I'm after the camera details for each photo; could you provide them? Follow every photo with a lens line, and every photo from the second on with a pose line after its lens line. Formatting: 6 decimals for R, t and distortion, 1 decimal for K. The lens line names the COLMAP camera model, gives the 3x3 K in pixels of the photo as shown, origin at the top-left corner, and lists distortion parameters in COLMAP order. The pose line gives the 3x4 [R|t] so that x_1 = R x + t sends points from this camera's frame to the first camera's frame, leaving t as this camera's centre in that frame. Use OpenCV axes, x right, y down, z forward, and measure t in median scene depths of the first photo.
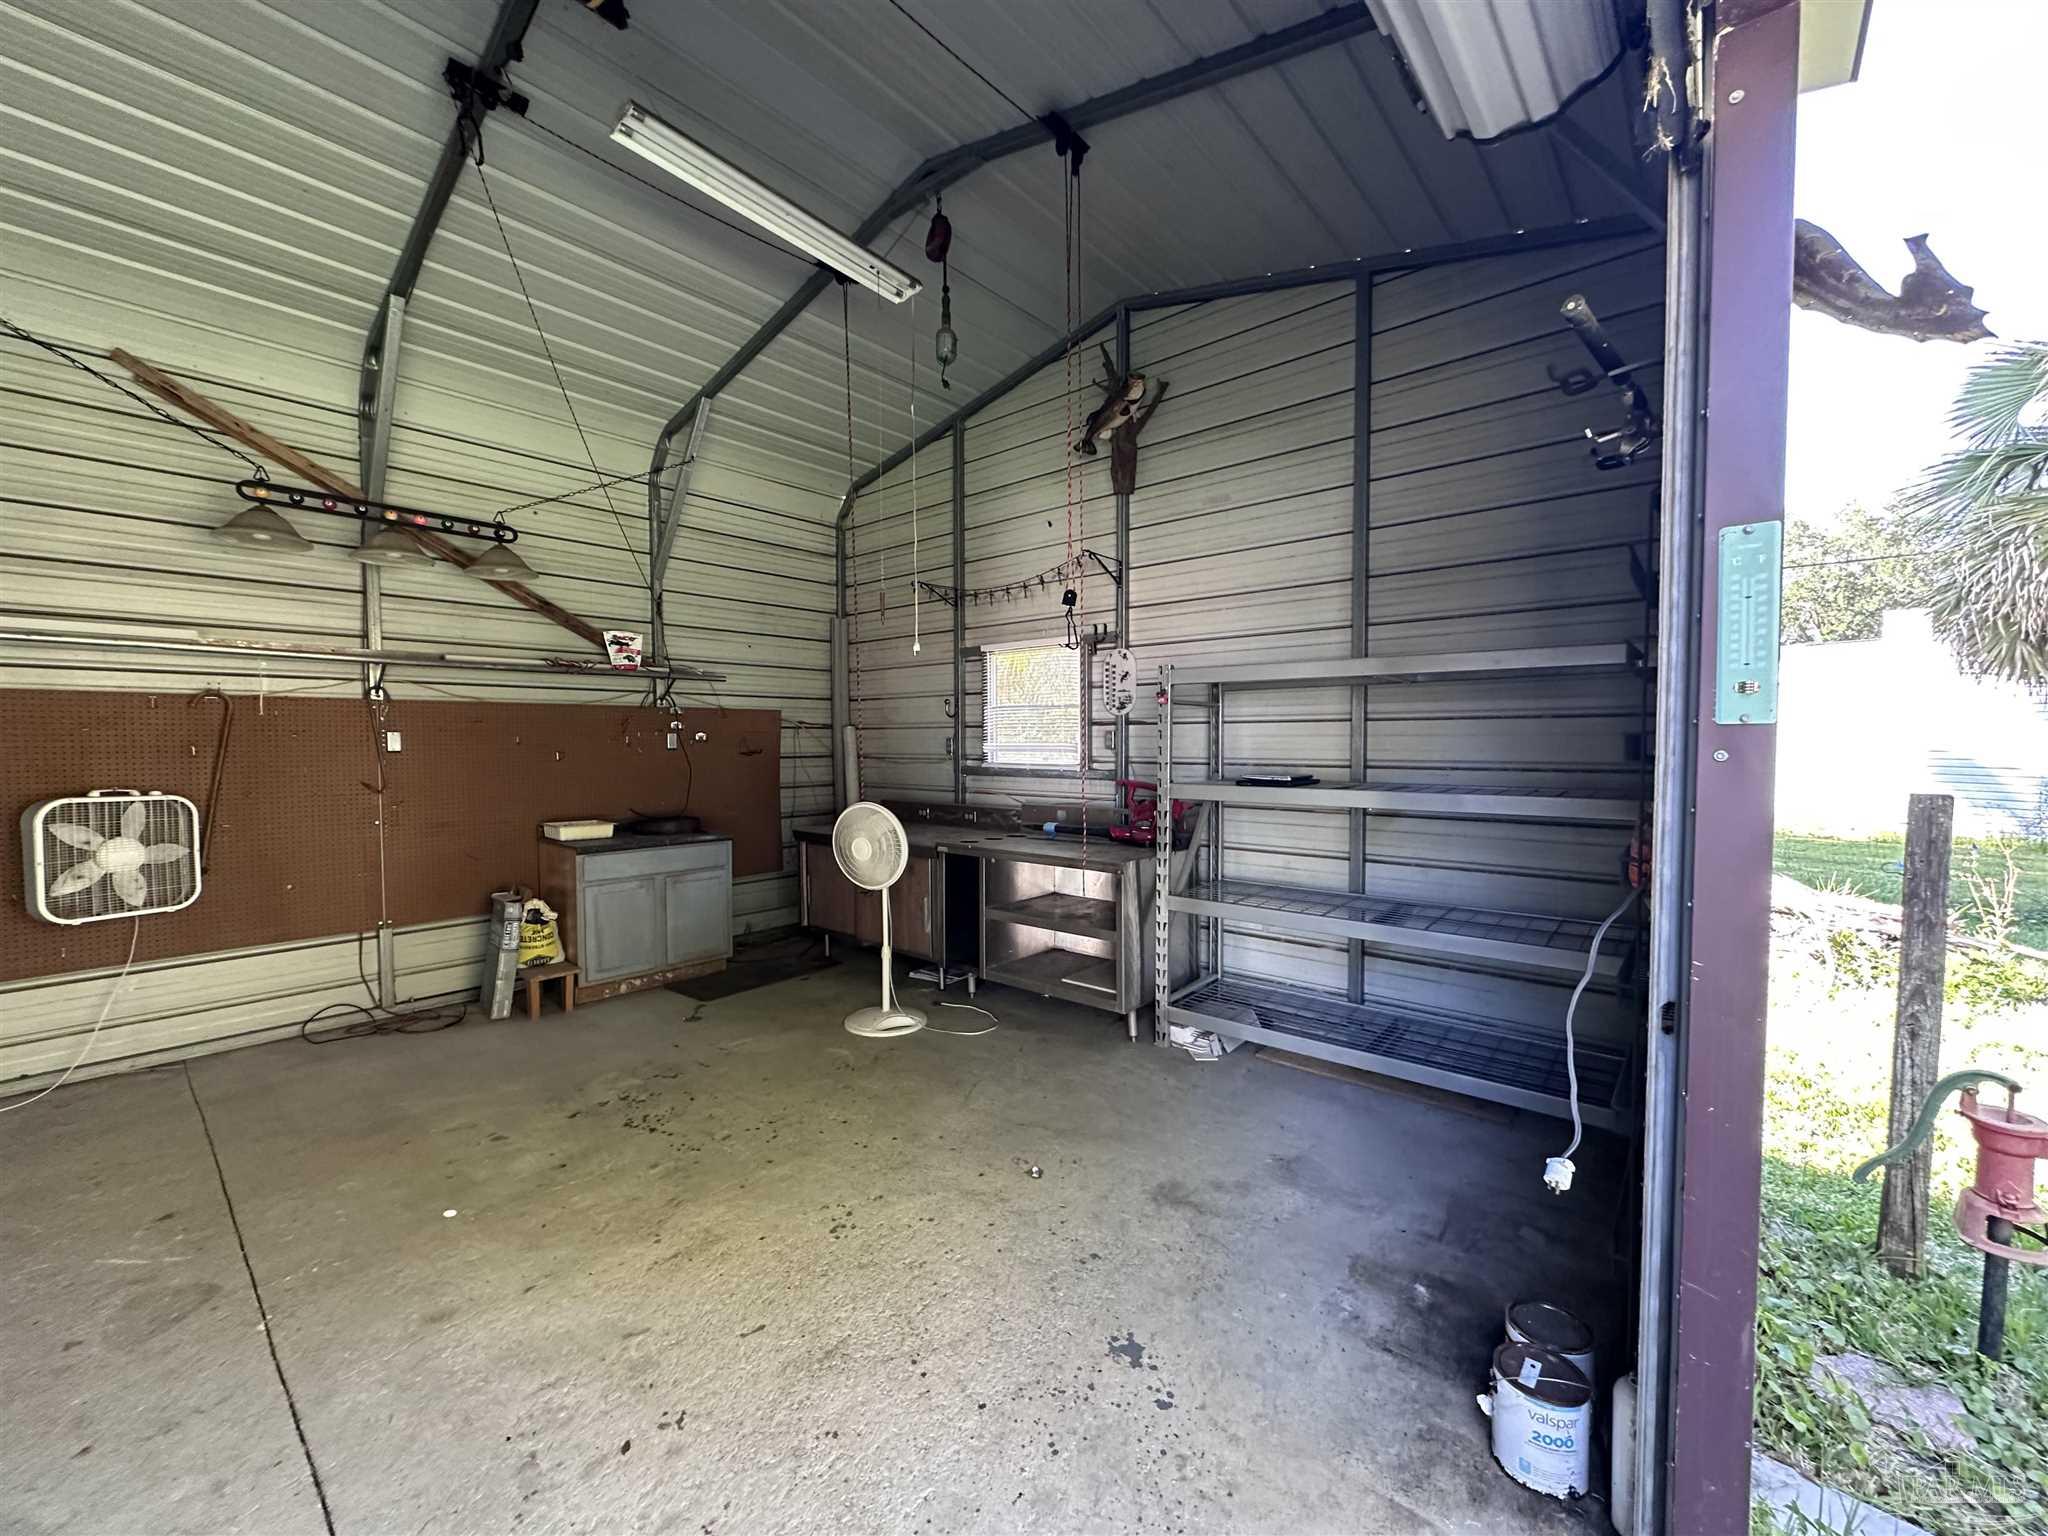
lens RADIAL K [[820.8, 0, 1022.9], [0, 820.8, 770.2], [0, 0, 1]] dist [0.000874, -0.000189]
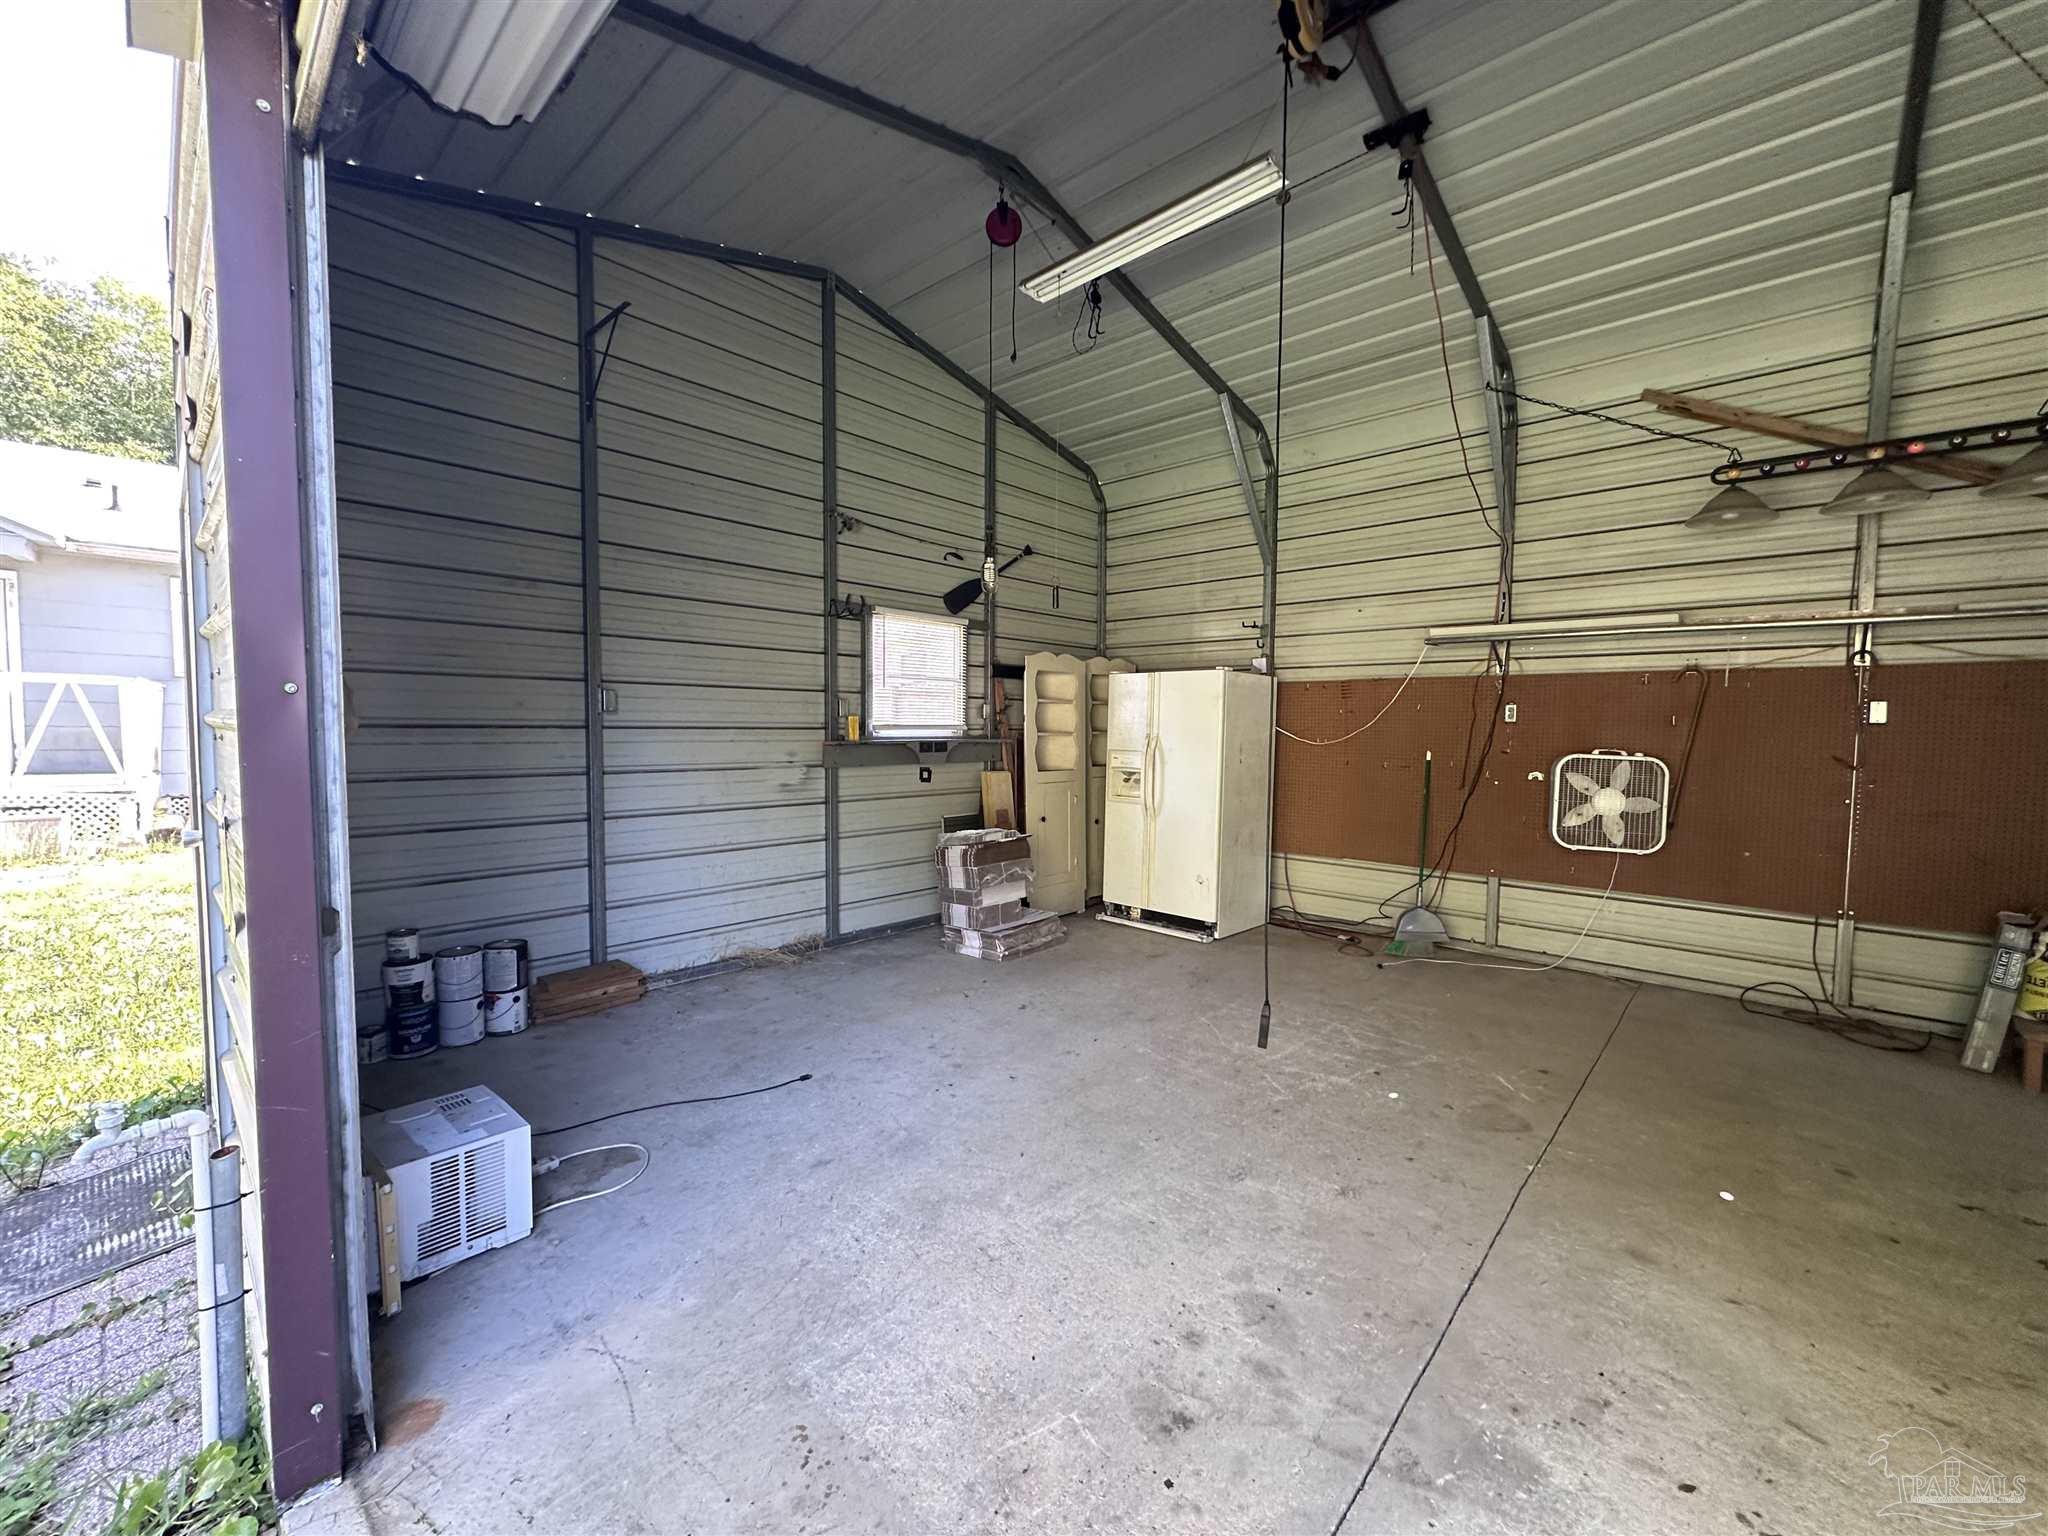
lens RADIAL K [[820.8, 0, 1022.7], [0, 820.8, 770.3], [0, 0, 1]] dist [0.000874, -0.000189]
pose [[-0.033270, 0.058634, -0.997725, 0.165599], [-0.048902, 0.996986, 0.060221, 0.021207], [0.998249, 0.050794, -0.030303, 0.128562]]
